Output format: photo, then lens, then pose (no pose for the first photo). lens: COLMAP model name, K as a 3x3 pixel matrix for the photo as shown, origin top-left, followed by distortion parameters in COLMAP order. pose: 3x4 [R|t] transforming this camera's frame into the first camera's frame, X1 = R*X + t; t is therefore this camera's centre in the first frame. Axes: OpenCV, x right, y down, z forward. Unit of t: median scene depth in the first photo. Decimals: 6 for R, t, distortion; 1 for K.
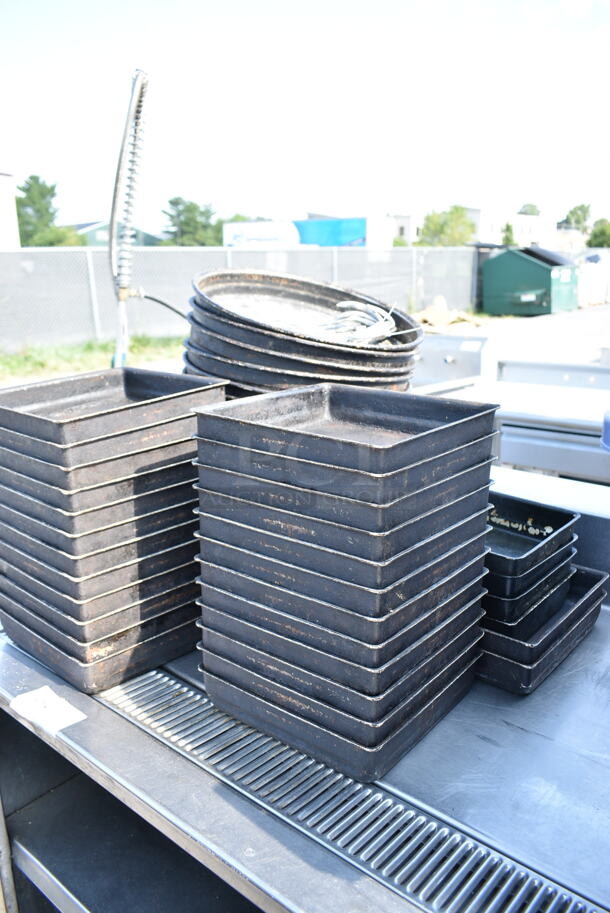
lens RADIAL K [[694.8, 0, 299.8], [0, 694.8, 453.0], [0, 0, 1]] dist [-0.019015, 0.010928]
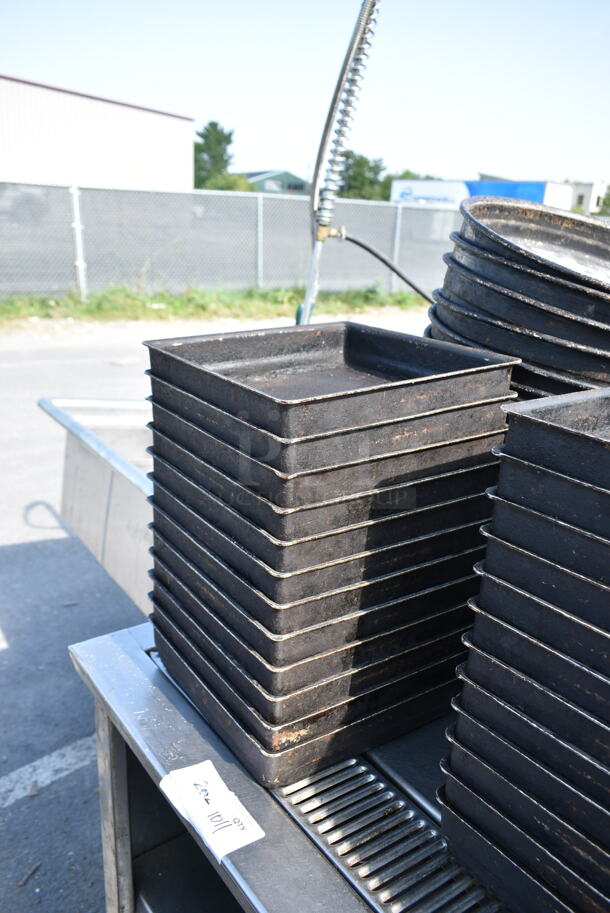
lens RADIAL K [[694.8, 0, 301.9], [0, 694.8, 452.3], [0, 0, 1]] dist [-0.019015, 0.010928]
pose [[0.973476, 0.130043, -0.188235, -0.175856], [-0.119445, 0.990602, 0.066640, -0.037208], [0.195132, -0.042389, 0.979861, 0.324114]]
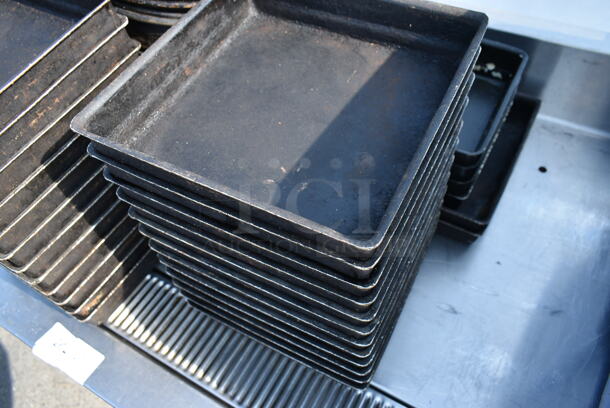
lens RADIAL K [[464.2, 0, 305.8], [0, 464.2, 202.3], [0, 0, 1]] dist [-0.019015, 0.010928]
pose [[0.978363, -0.202946, 0.040232, 0.034977], [0.131252, 0.759130, 0.637570, -0.229720], [-0.159934, -0.618494, 0.769341, 0.472083]]
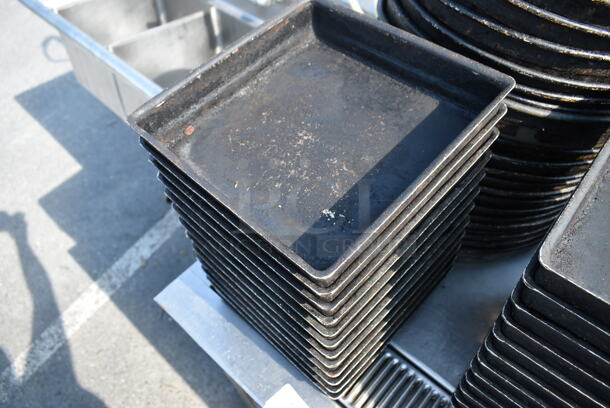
lens RADIAL K [[464.2, 0, 306.0], [0, 464.2, 201.8], [0, 0, 1]] dist [-0.019015, 0.010928]
pose [[0.997575, -0.014635, -0.068048, -0.280952], [0.053083, 0.792320, 0.607793, -0.300633], [0.045021, -0.609931, 0.791175, 0.602245]]
